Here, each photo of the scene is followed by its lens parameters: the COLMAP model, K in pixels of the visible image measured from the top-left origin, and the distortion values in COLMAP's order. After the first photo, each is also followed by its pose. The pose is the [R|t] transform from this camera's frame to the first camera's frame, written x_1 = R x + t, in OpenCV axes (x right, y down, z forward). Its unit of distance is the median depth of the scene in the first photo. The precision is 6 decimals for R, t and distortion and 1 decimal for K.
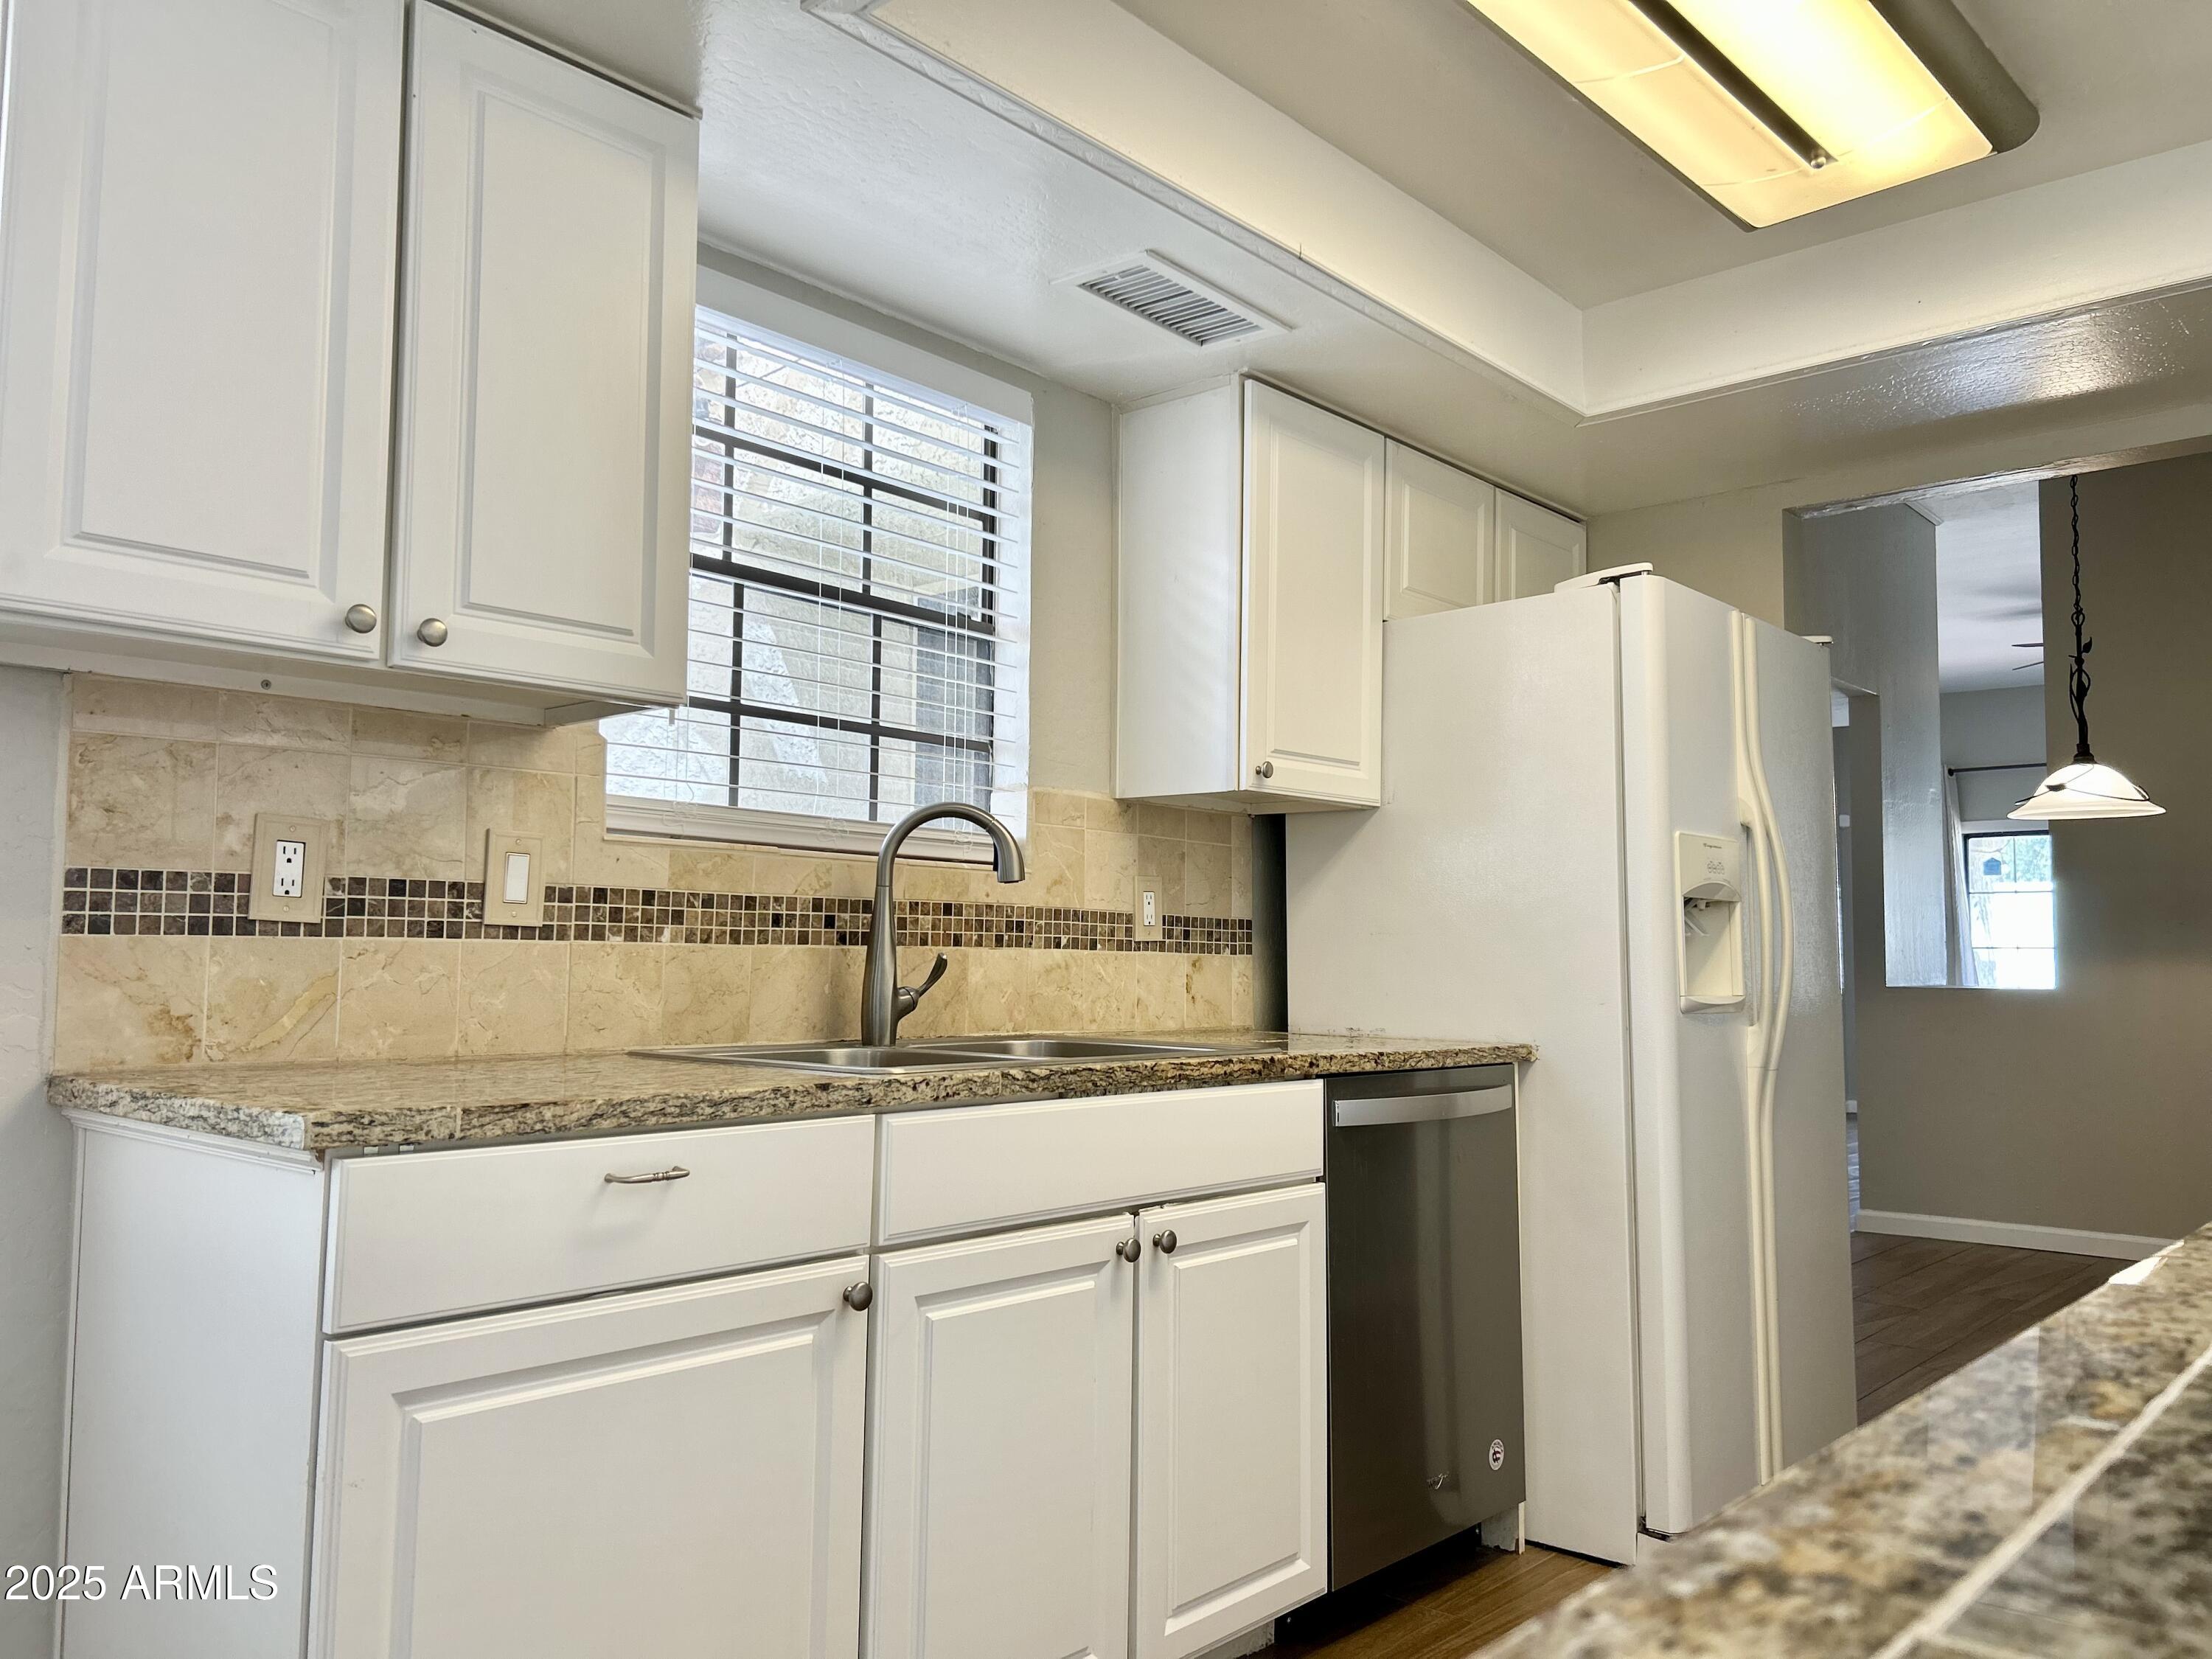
lens RADIAL K [[1677.3, 0, 1094.0], [0, 1677.3, 825.2], [0, 0, 1]] dist [0.048054, -0.051357]
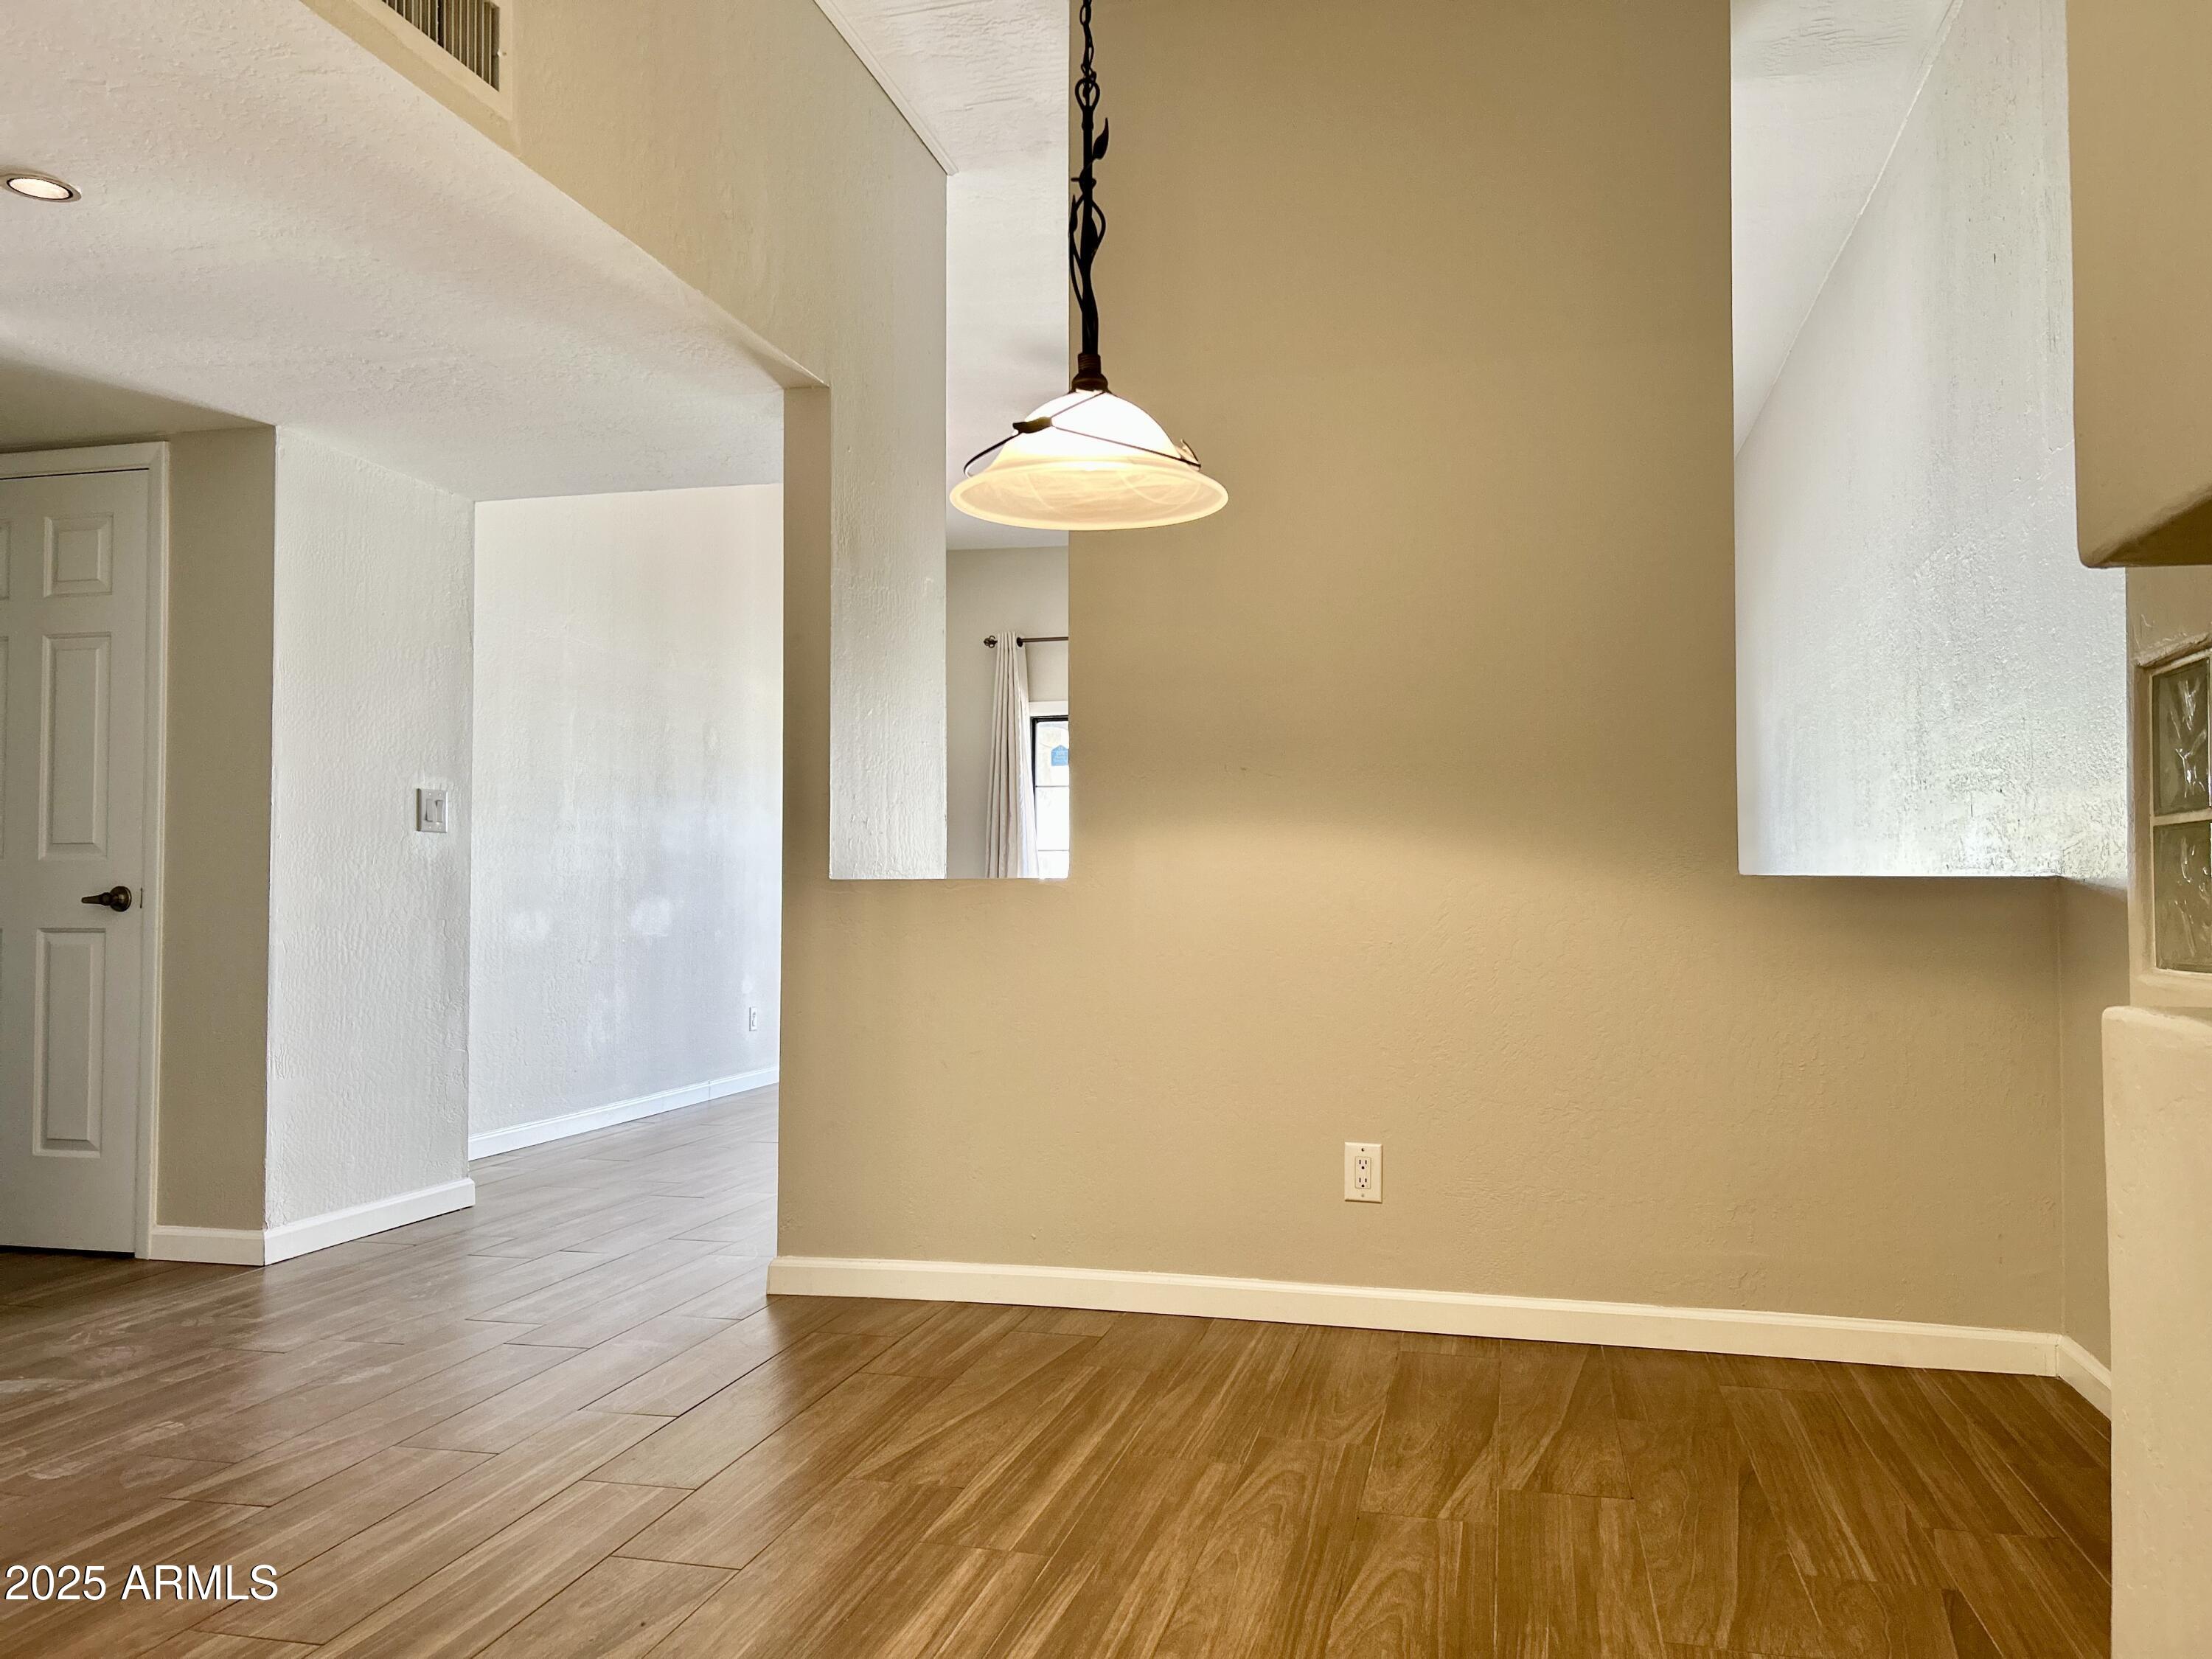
lens RADIAL K [[1677.3, 0, 1110.9], [0, 1677.3, 827.7], [0, 0, 1]] dist [0.048054, -0.051357]
pose [[0.881585, 0.008622, 0.471946, 0.355953], [-0.029932, 0.998842, 0.037665, 0.065487], [-0.471075, -0.047332, 0.880822, 0.556271]]
